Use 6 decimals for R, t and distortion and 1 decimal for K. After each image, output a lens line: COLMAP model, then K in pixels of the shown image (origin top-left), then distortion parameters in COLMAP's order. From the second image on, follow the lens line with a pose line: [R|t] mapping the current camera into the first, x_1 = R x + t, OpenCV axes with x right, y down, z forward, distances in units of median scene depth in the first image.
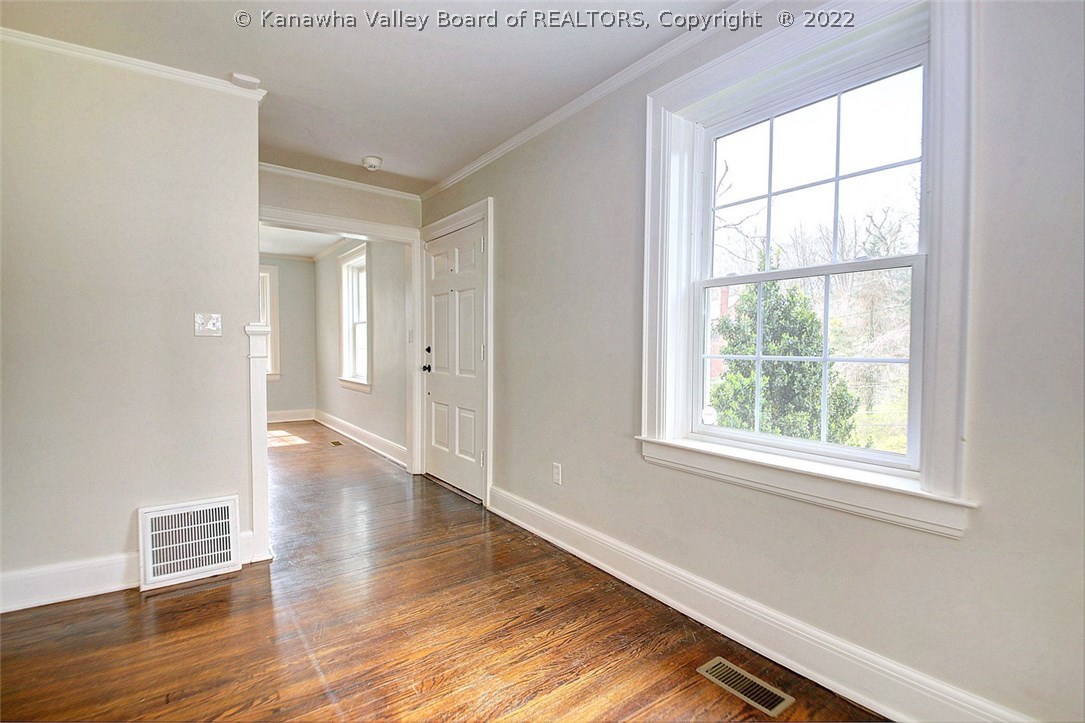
lens RADIAL K [[502.2, 0, 542.5], [0, 502.2, 361.5], [0, 0, 1]] dist [0.002016, -0.000595]
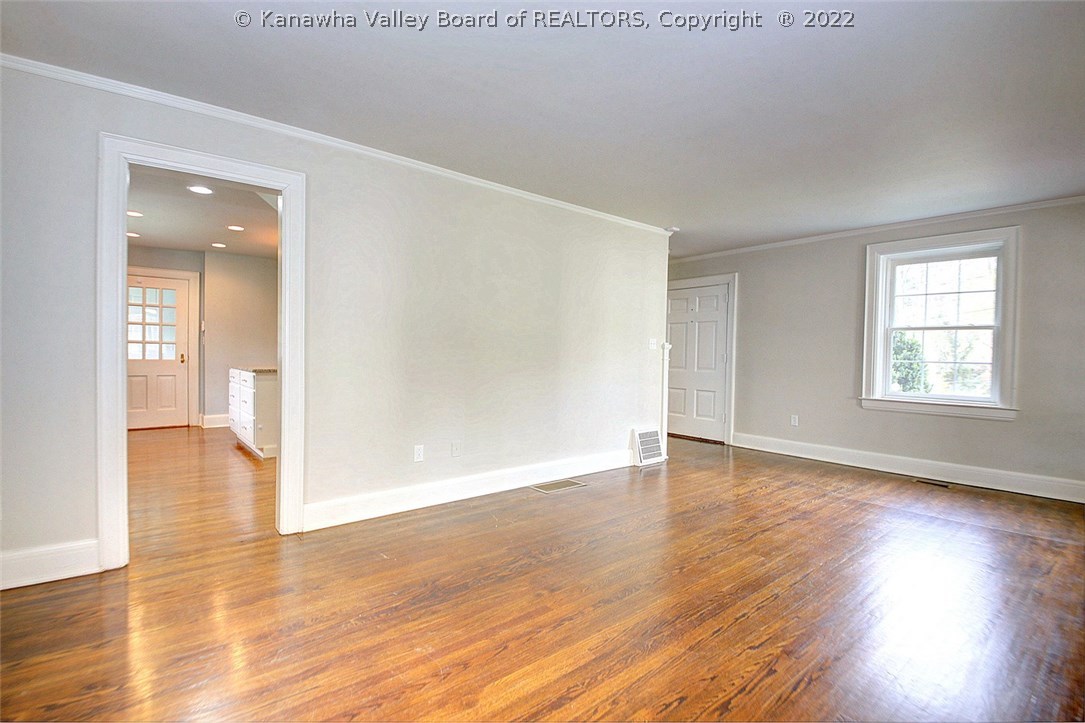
lens RADIAL K [[502.2, 0, 542.5], [0, 502.2, 361.5], [0, 0, 1]] dist [0.002016, -0.000595]
pose [[0.999138, 0.010384, 0.040197, -1.293225], [-0.010323, 0.999945, -0.001731, 0.008170], [-0.040213, 0.001315, 0.999190, -1.163966]]
